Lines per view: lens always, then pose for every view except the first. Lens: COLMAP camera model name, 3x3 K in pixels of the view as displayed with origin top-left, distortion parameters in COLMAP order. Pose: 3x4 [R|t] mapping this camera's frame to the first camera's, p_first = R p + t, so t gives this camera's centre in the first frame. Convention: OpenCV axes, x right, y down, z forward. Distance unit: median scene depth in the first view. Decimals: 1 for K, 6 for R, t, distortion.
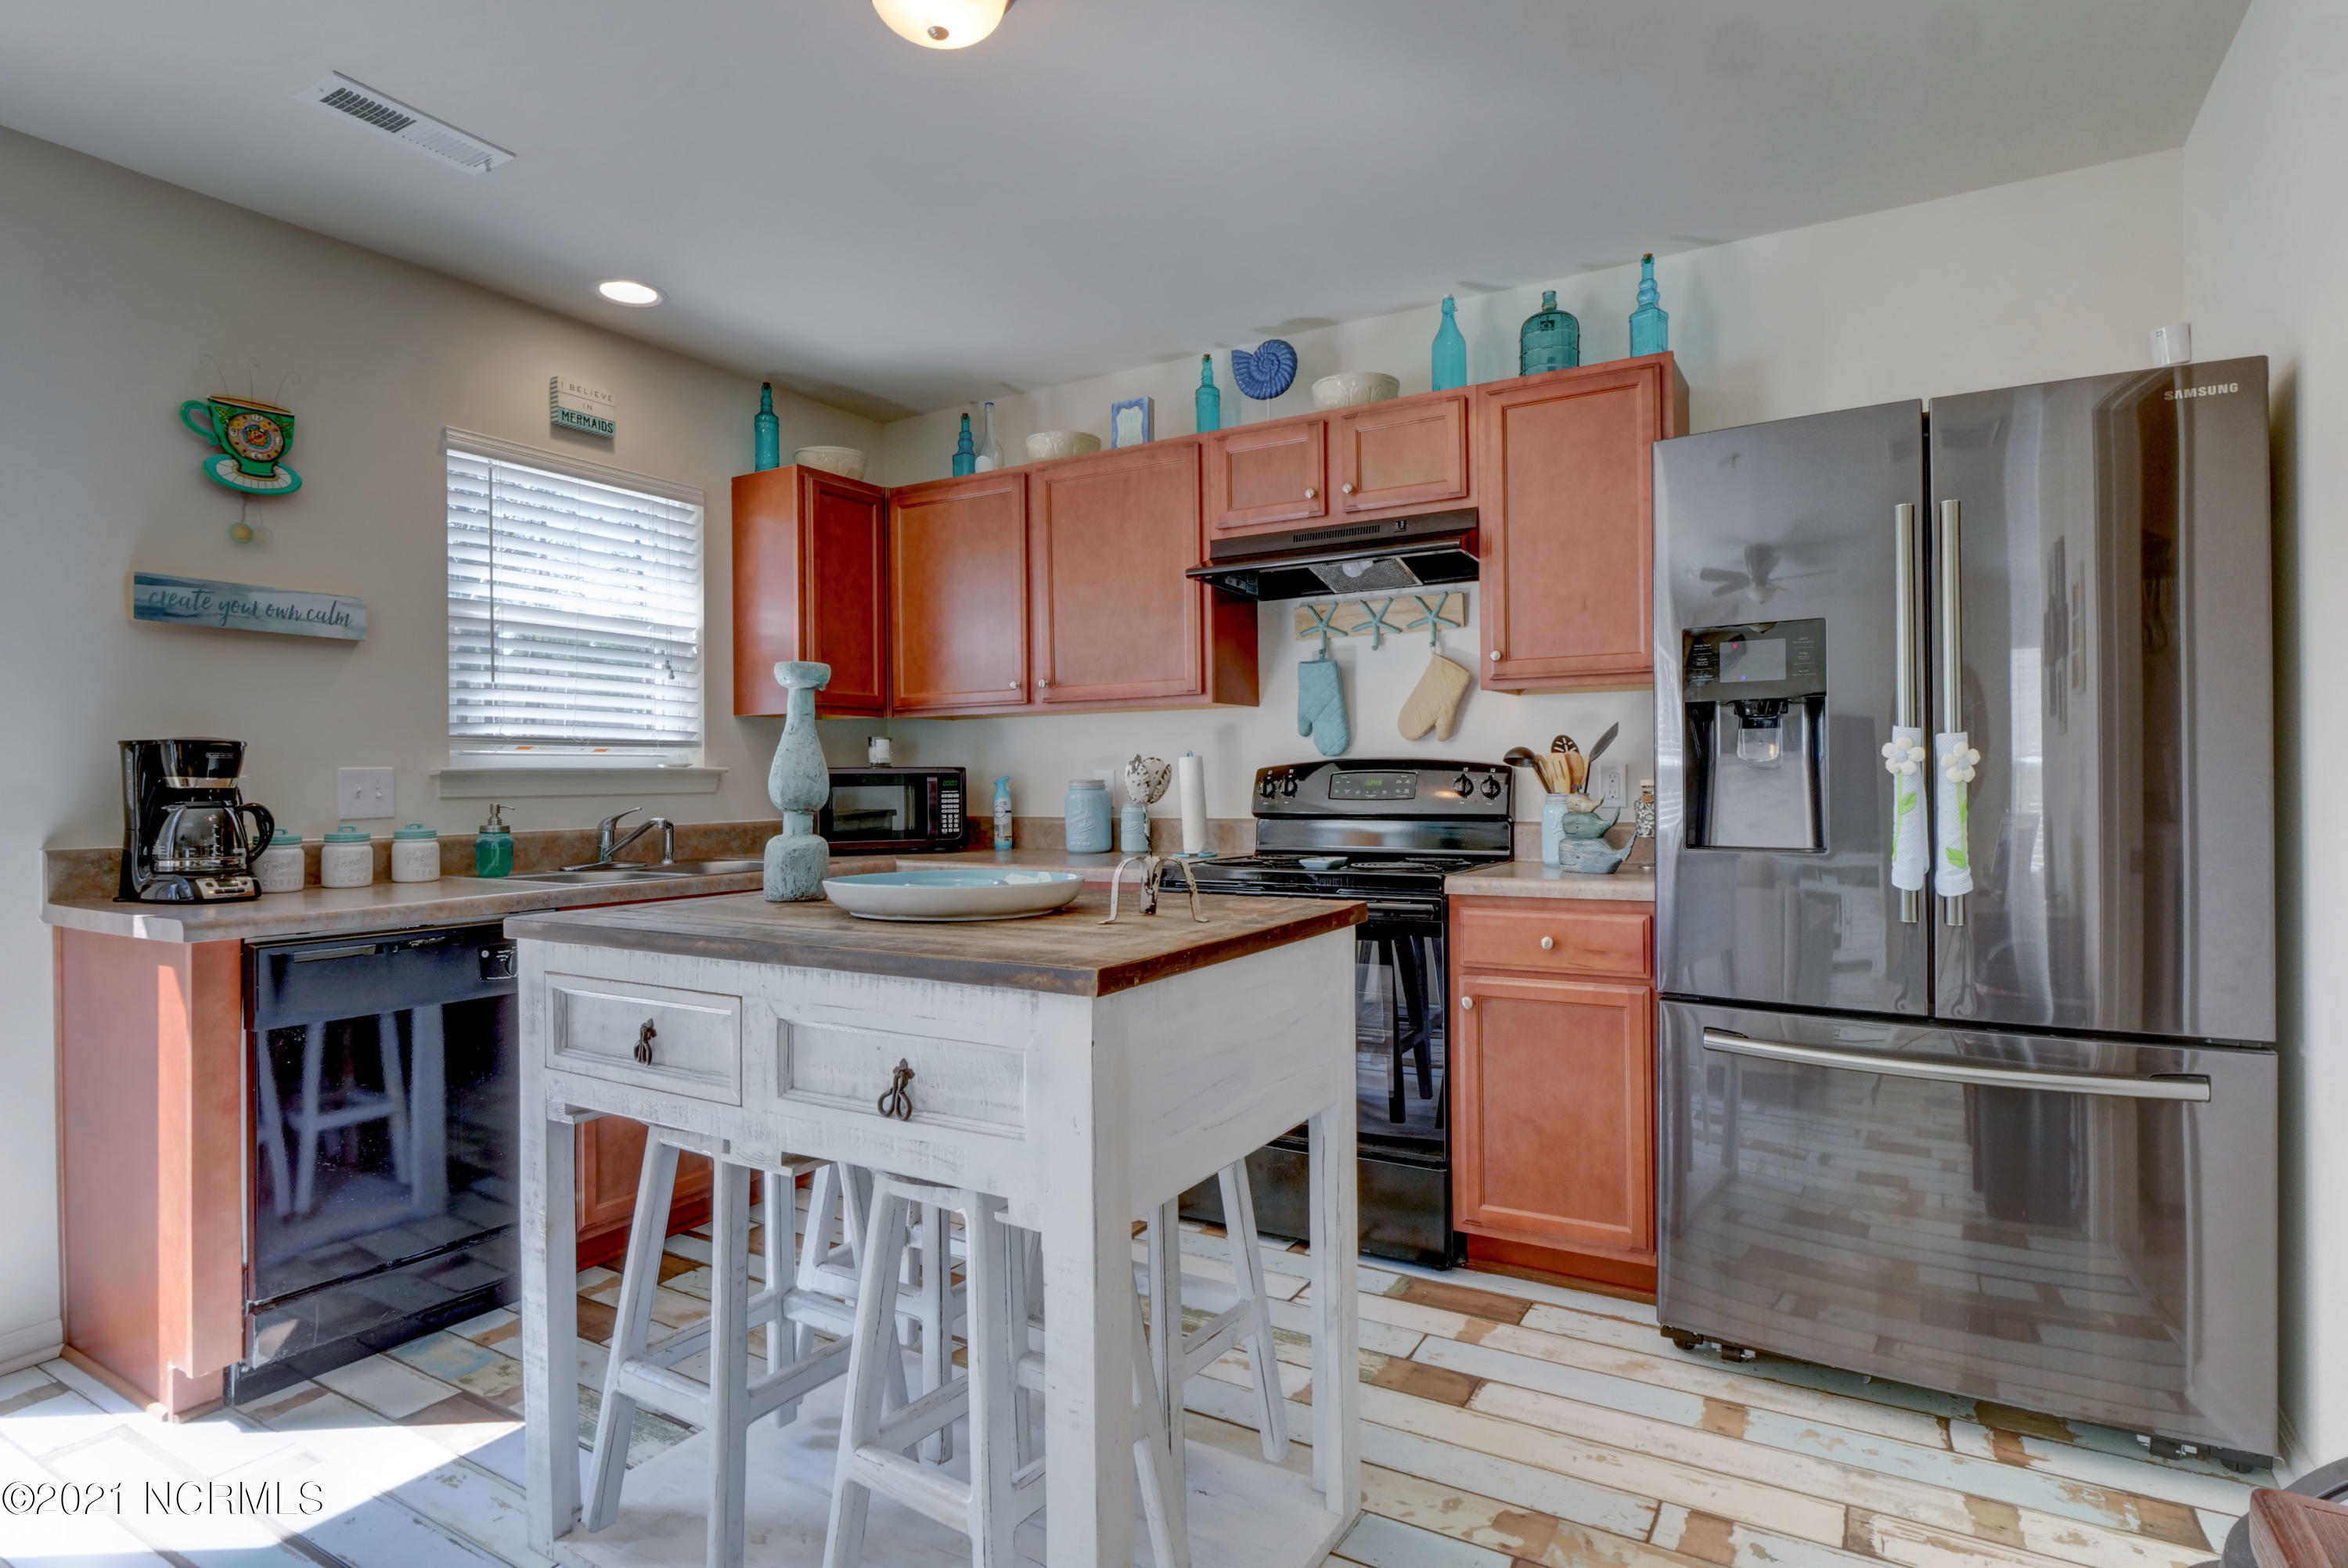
lens RADIAL K [[1214.3, 0, 1163.1], [0, 1214.3, 784.9], [0, 0, 1]] dist [0.000990, -0.000221]
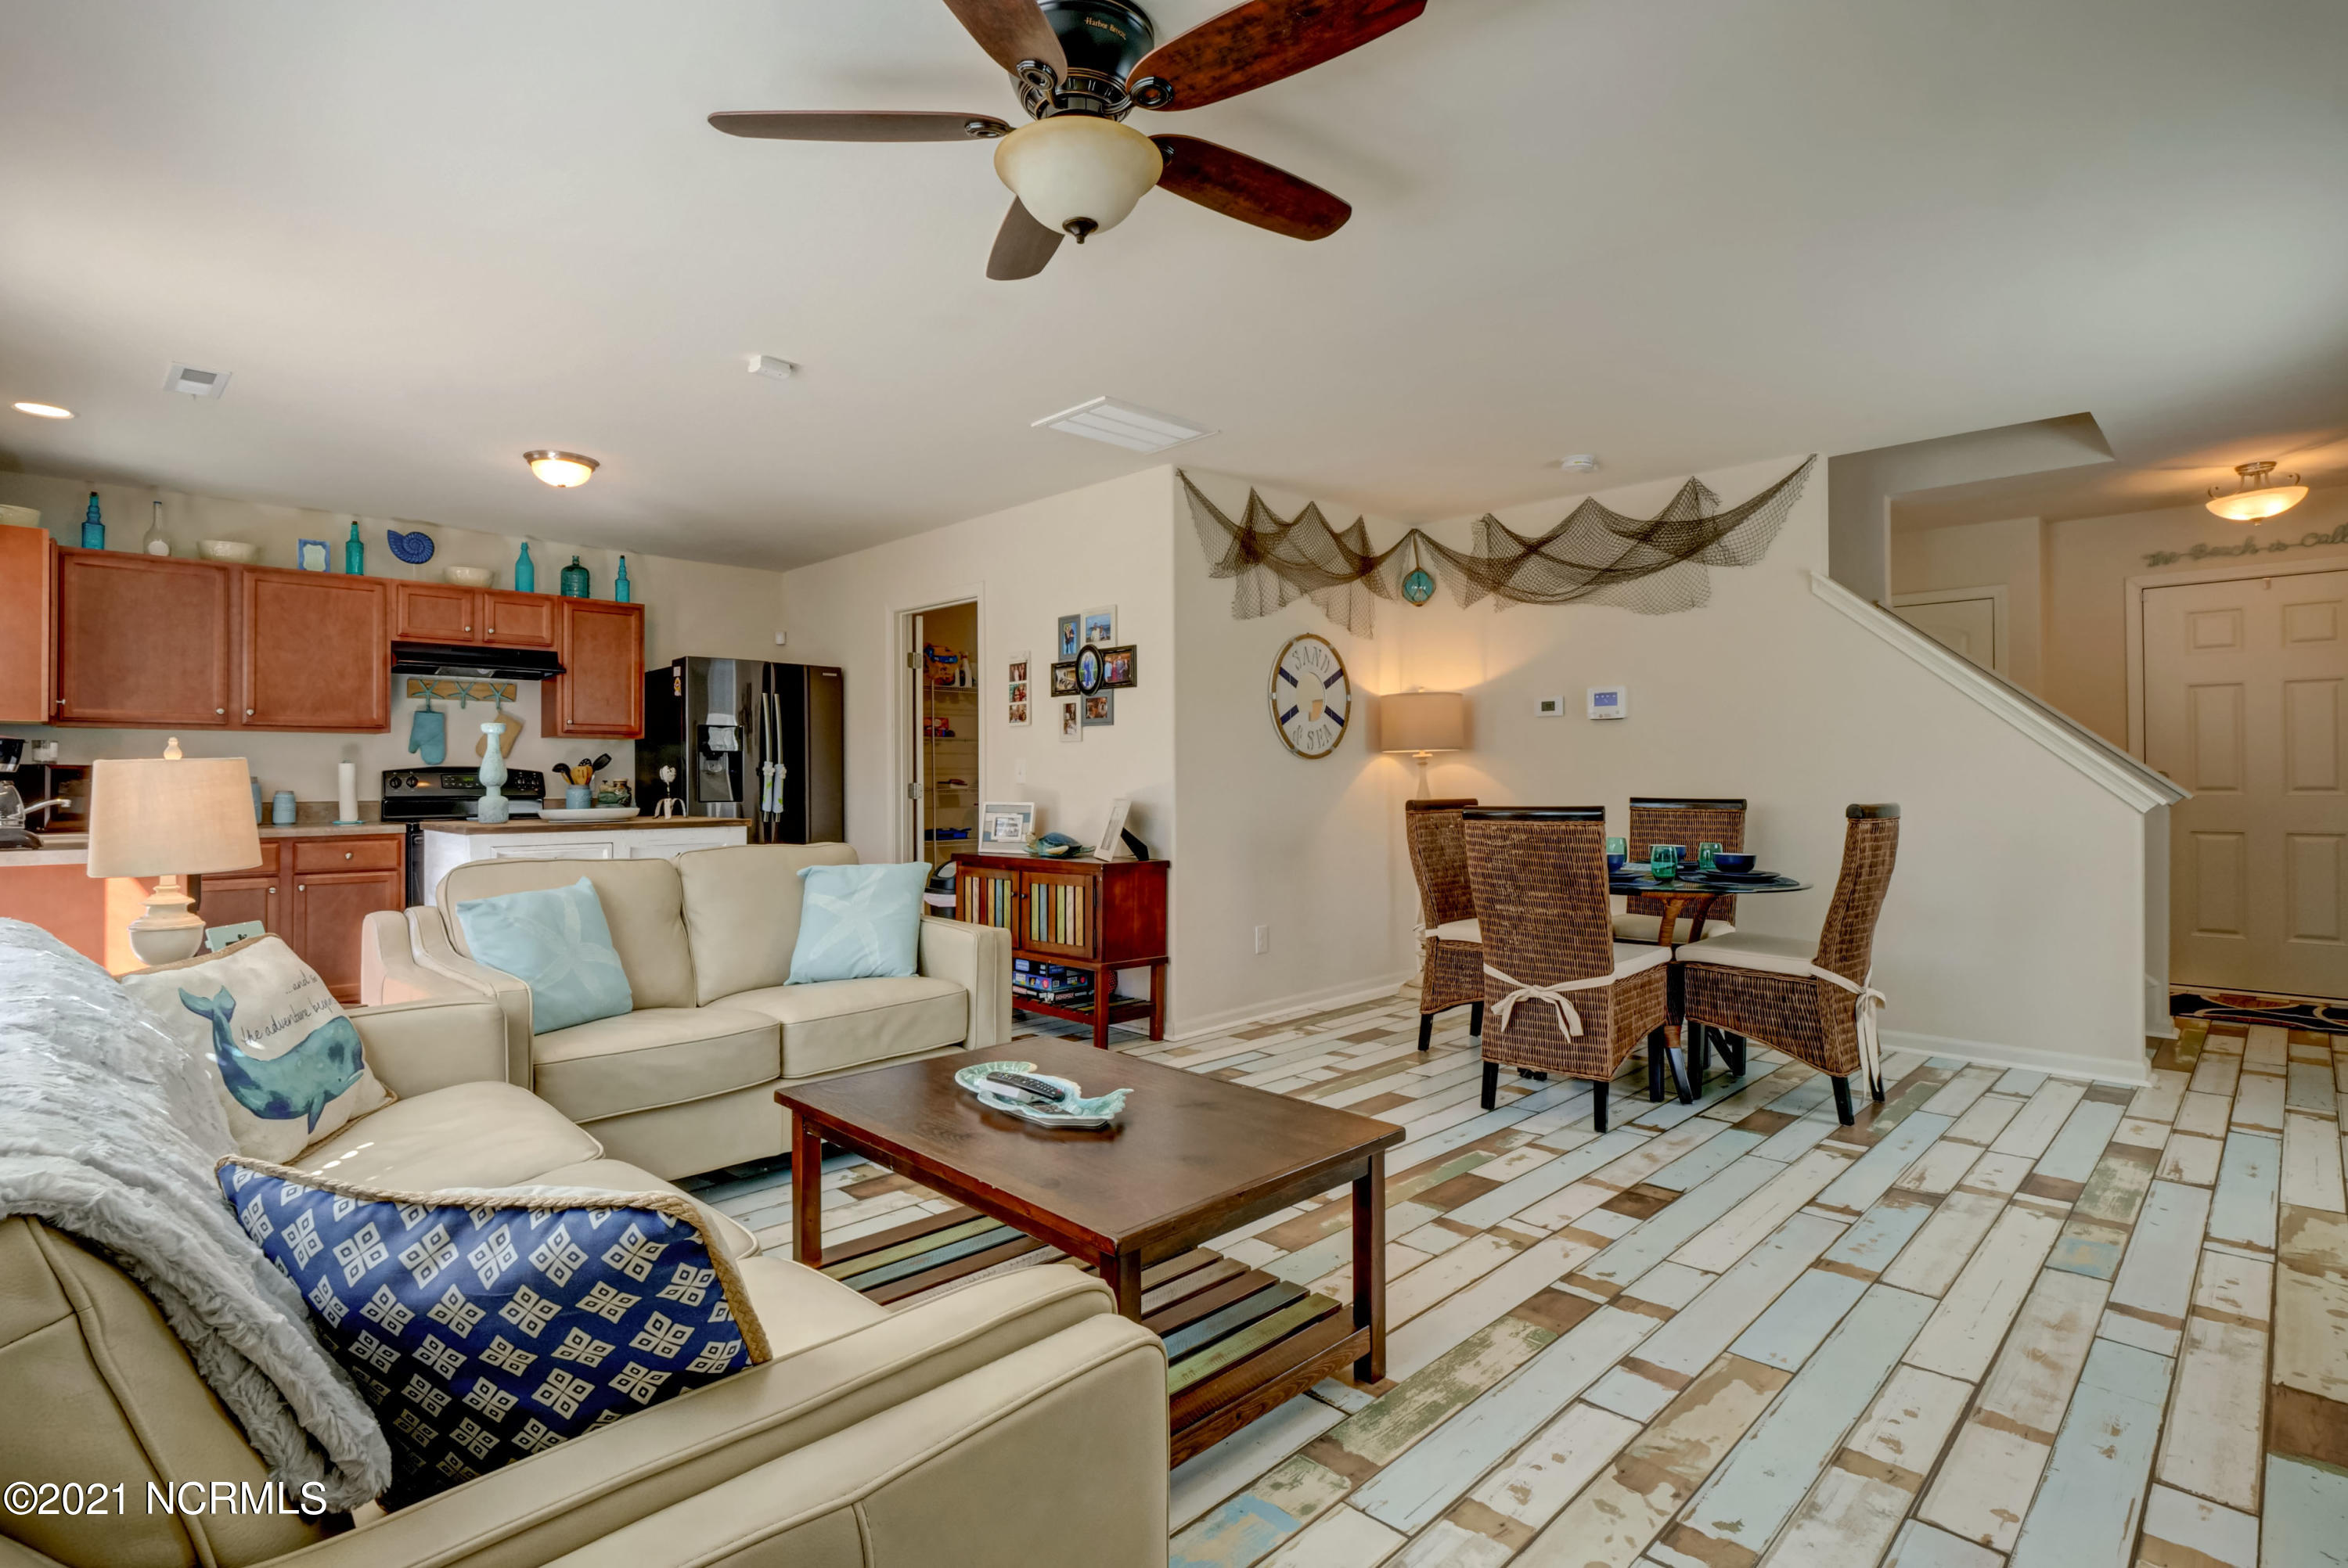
lens RADIAL K [[1140.4, 0, 1167.8], [0, 1140.4, 776.4], [0, 0, 1]] dist [-0.014366, -0.001339]
pose [[0.247172, 0.013076, 0.968883, -1.248069], [0.007098, 0.999858, -0.015305, 0.027511], [-0.968946, 0.010660, 0.247044, -0.480046]]
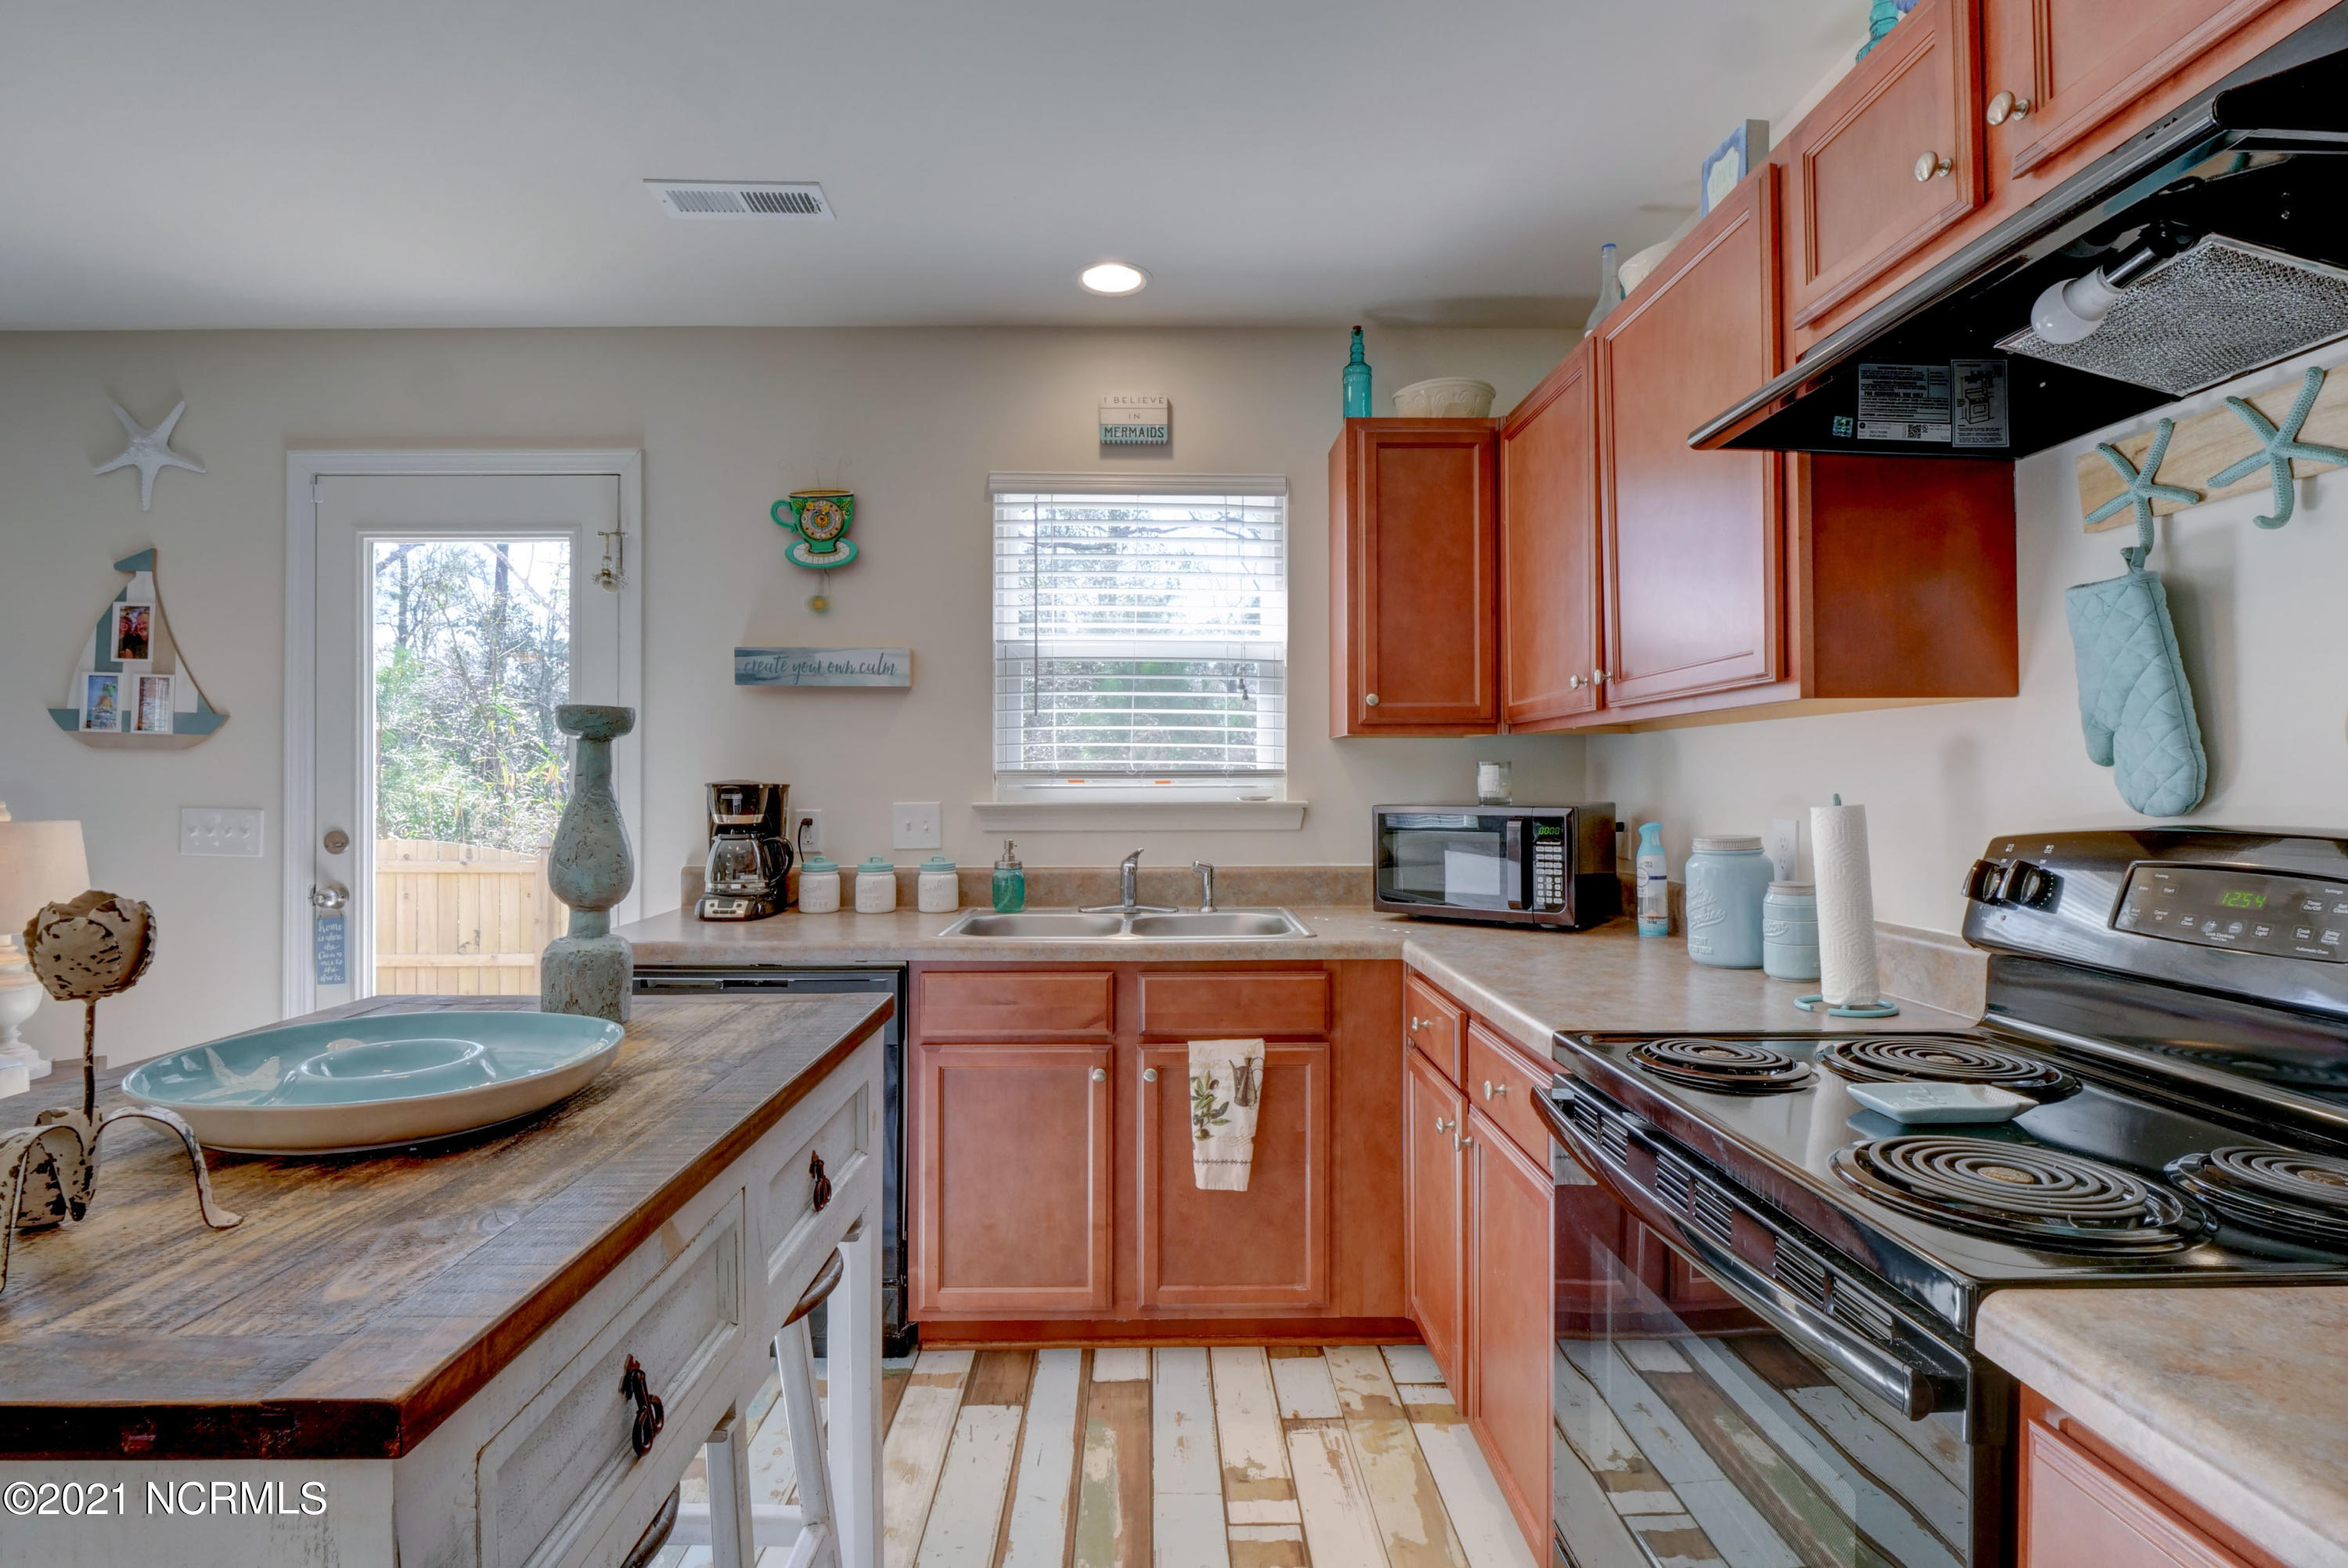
lens RADIAL K [[1140.4, 0, 1167.8], [0, 1140.4, 776.4], [0, 0, 1]] dist [-0.014366, -0.001339]
pose [[0.531449, 0.007213, -0.847060, 0.282281], [-0.008750, 0.999957, 0.003025, -0.036226], [0.847045, 0.005805, 0.531489, 0.551339]]
